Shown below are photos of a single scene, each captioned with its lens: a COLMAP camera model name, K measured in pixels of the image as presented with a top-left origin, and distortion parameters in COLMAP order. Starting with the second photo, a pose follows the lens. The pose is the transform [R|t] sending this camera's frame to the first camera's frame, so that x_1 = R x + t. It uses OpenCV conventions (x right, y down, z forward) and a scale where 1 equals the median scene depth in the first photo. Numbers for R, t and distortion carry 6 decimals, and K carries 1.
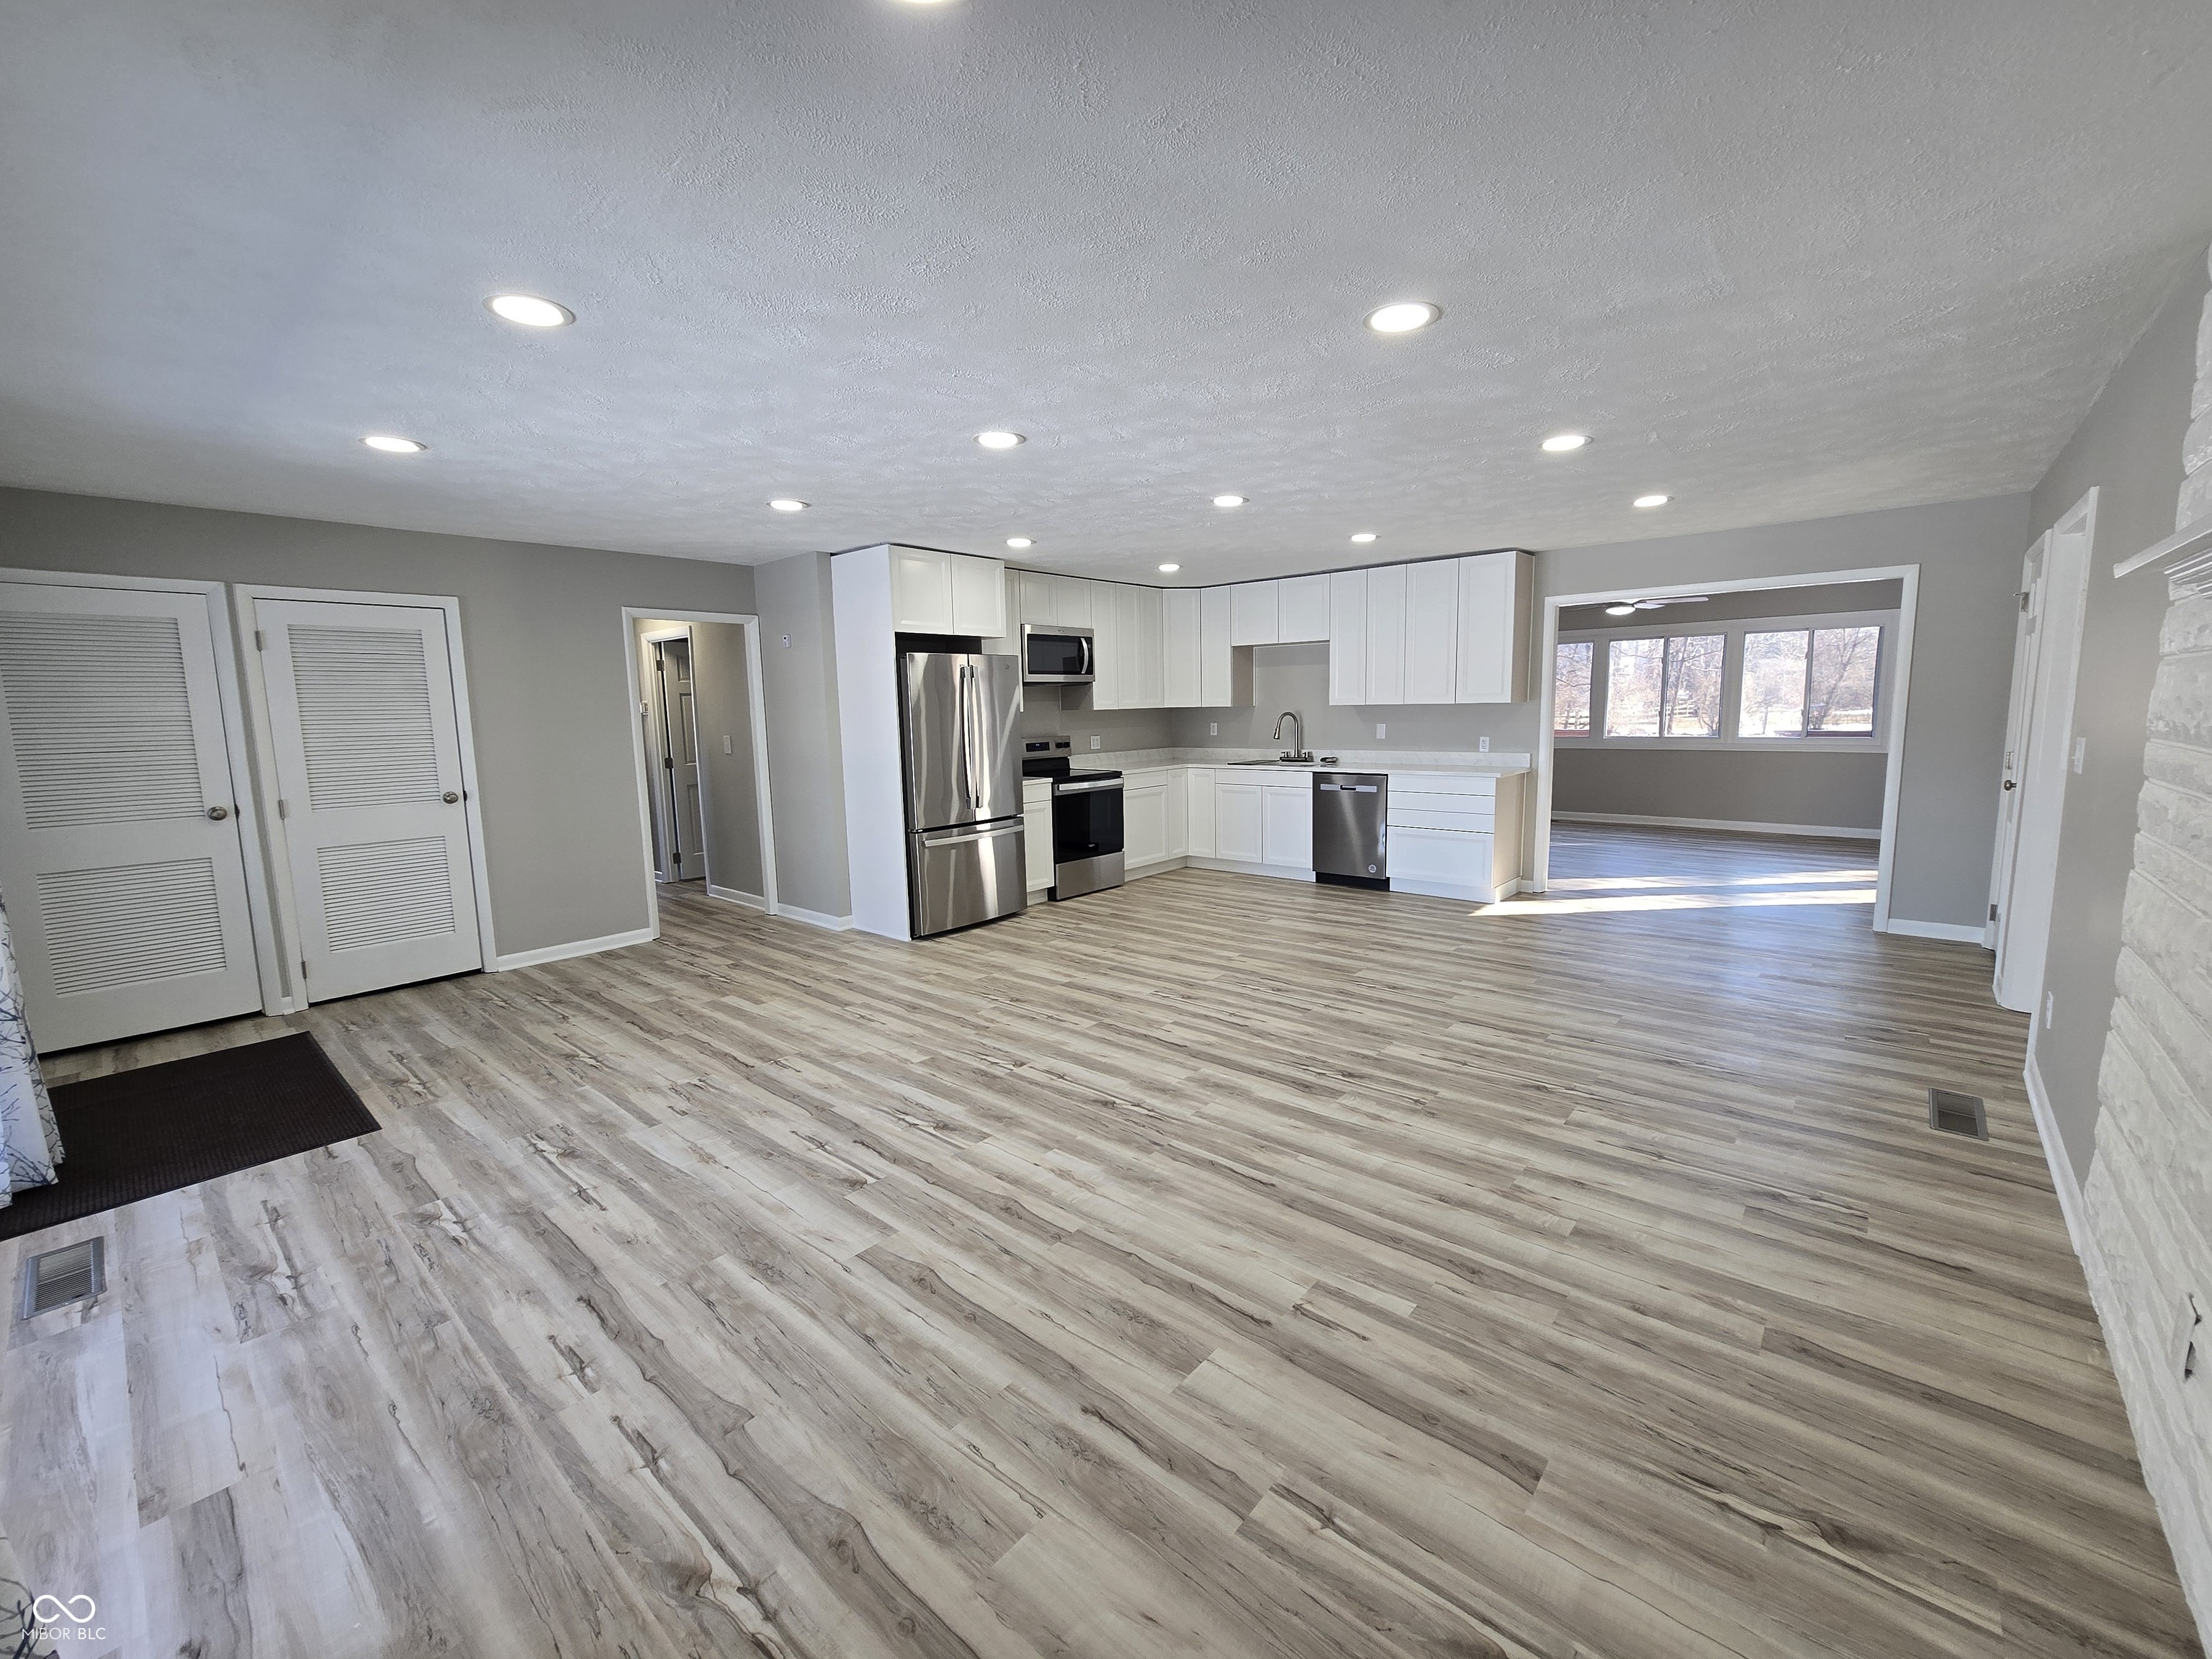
lens RADIAL K [[904.2, 0, 1110.2], [0, 904.2, 833.4], [0, 0, 1]] dist [-0.008811, 0.003041]
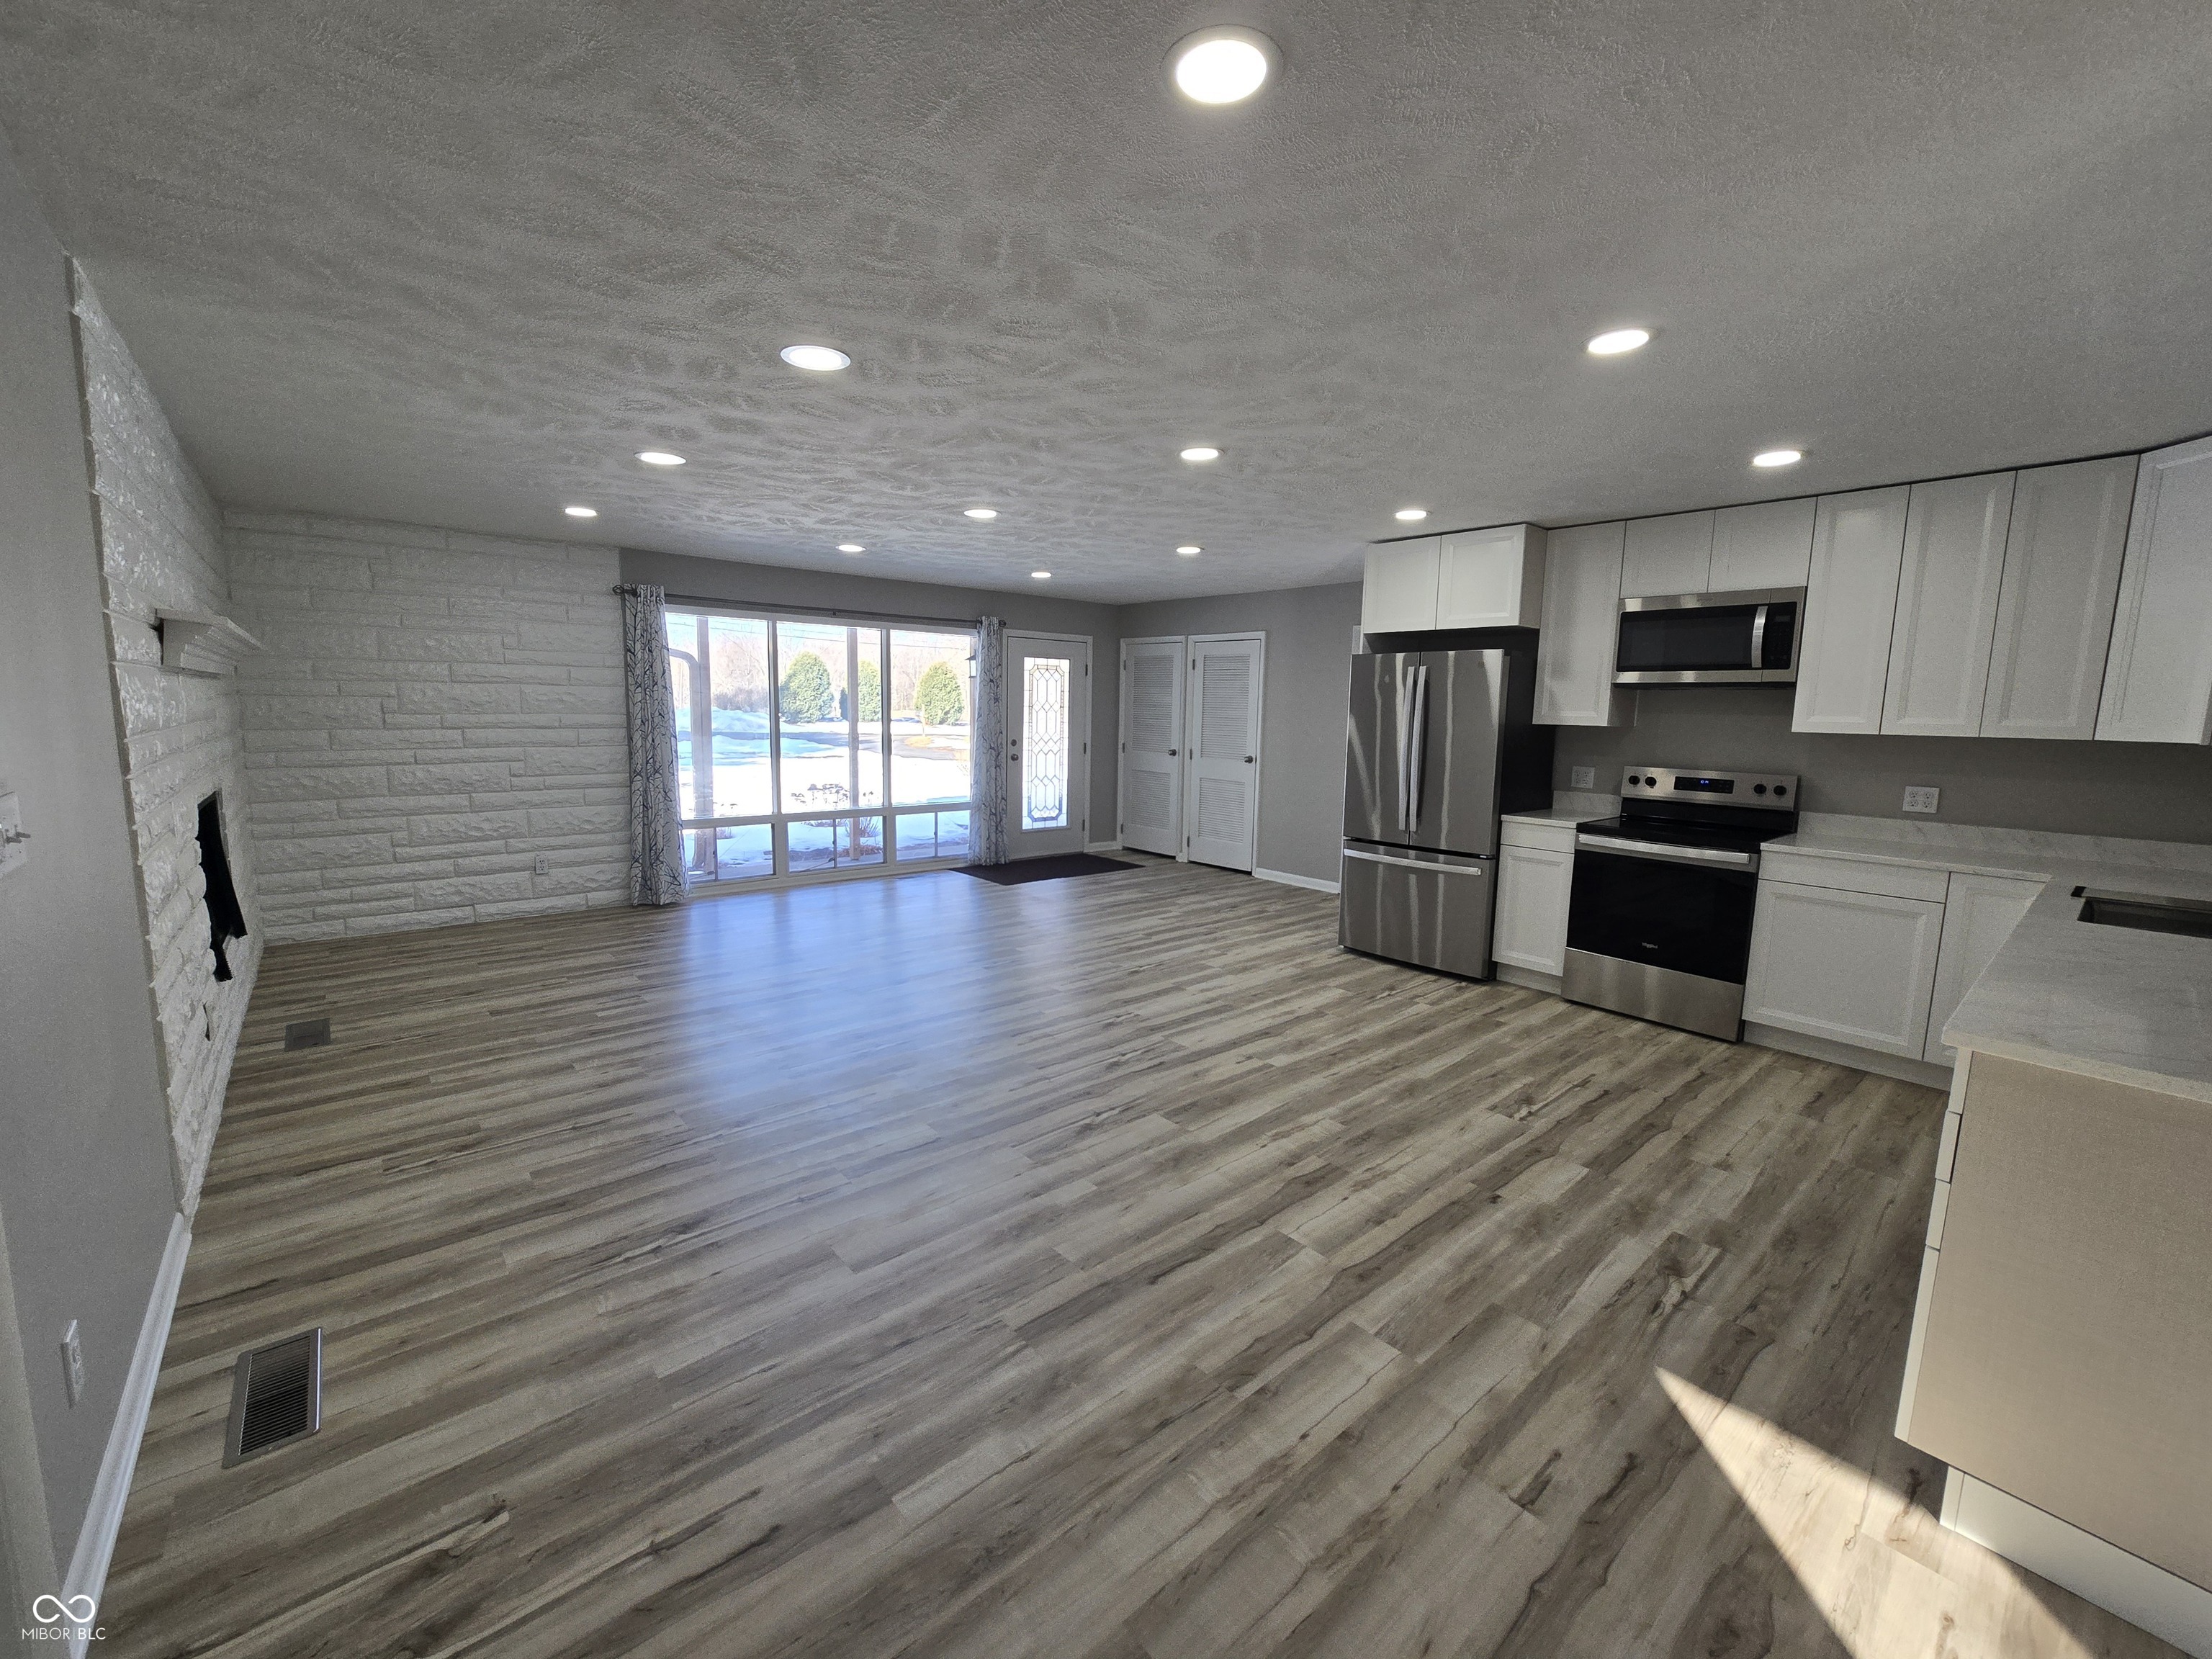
lens RADIAL K [[904.2, 0, 1100.6], [0, 904.2, 821.7], [0, 0, 1]] dist [-0.008811, 0.003041]
pose [[-0.147684, 0.143387, -0.978586, 1.227033], [-0.158585, 0.973200, 0.166531, -0.219656], [0.976238, 0.179783, -0.120987, 1.357884]]
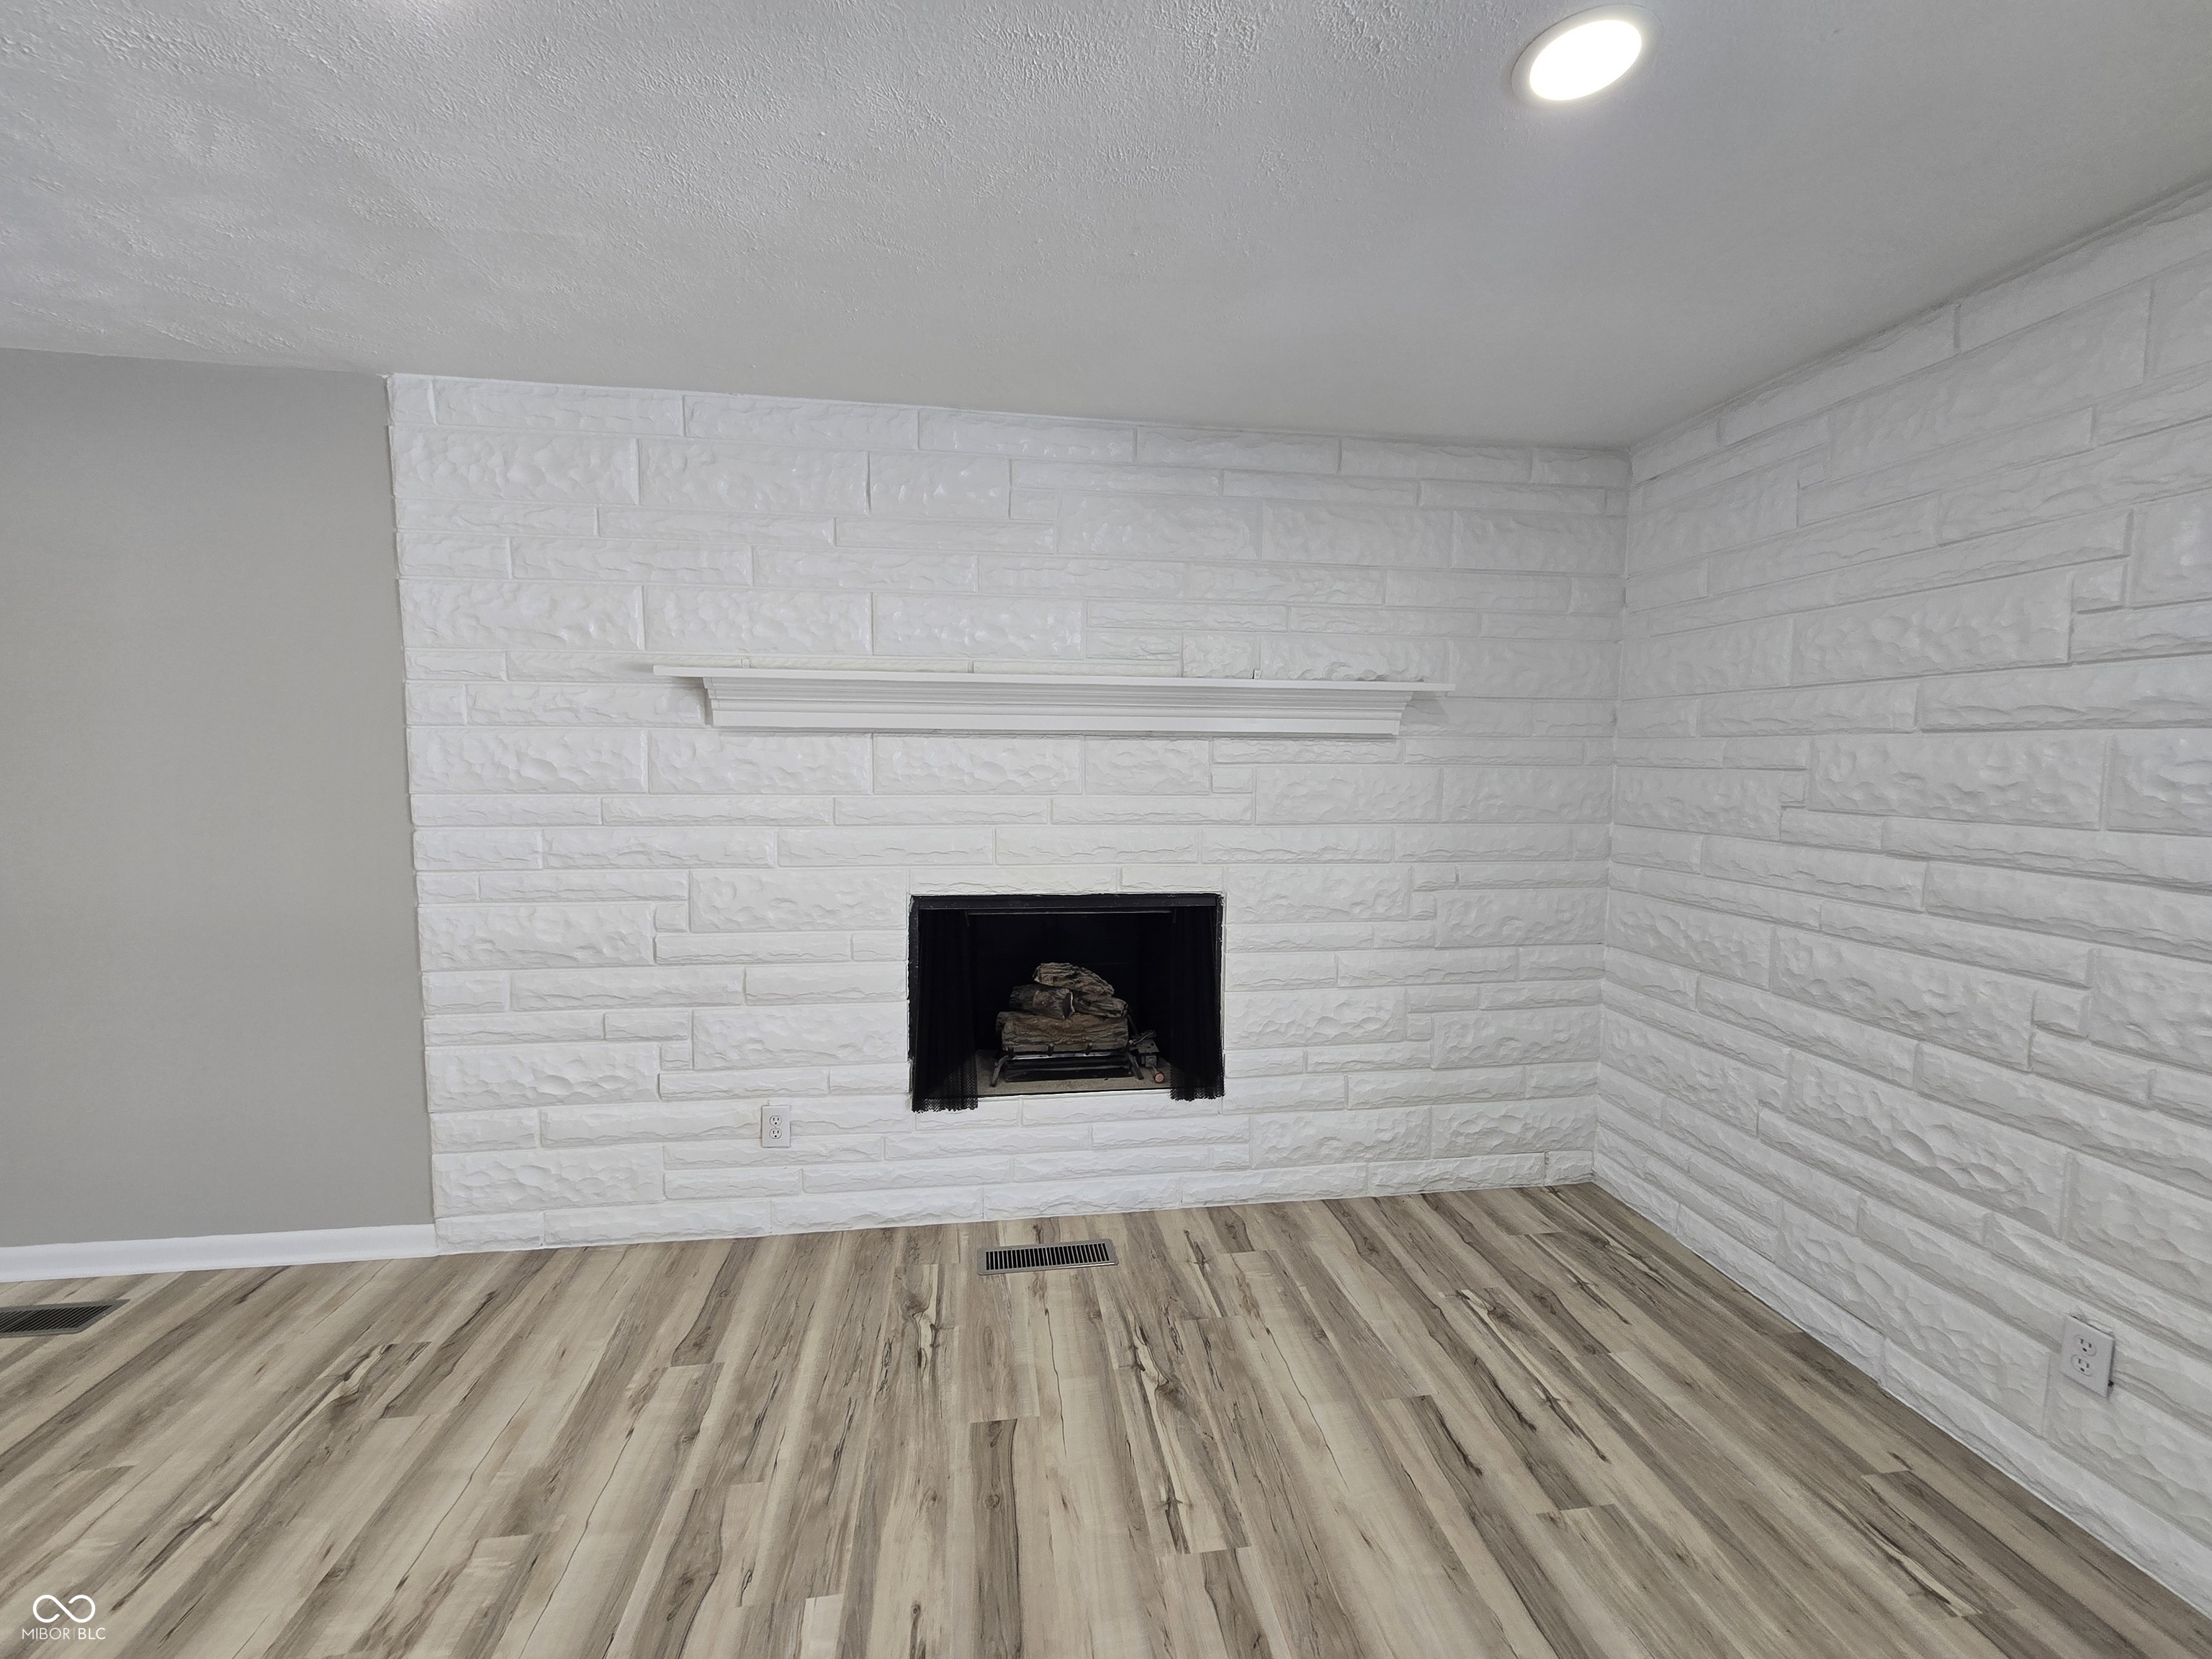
lens RADIAL K [[904.2, 0, 1111.2], [0, 904.2, 823.4], [0, 0, 1]] dist [-0.008811, 0.003041]
pose [[-0.759094, -0.038355, 0.649850, -0.174995], [0.102341, 0.978818, 0.177316, -0.110955], [-0.642886, 0.201105, -0.739090, 0.777471]]
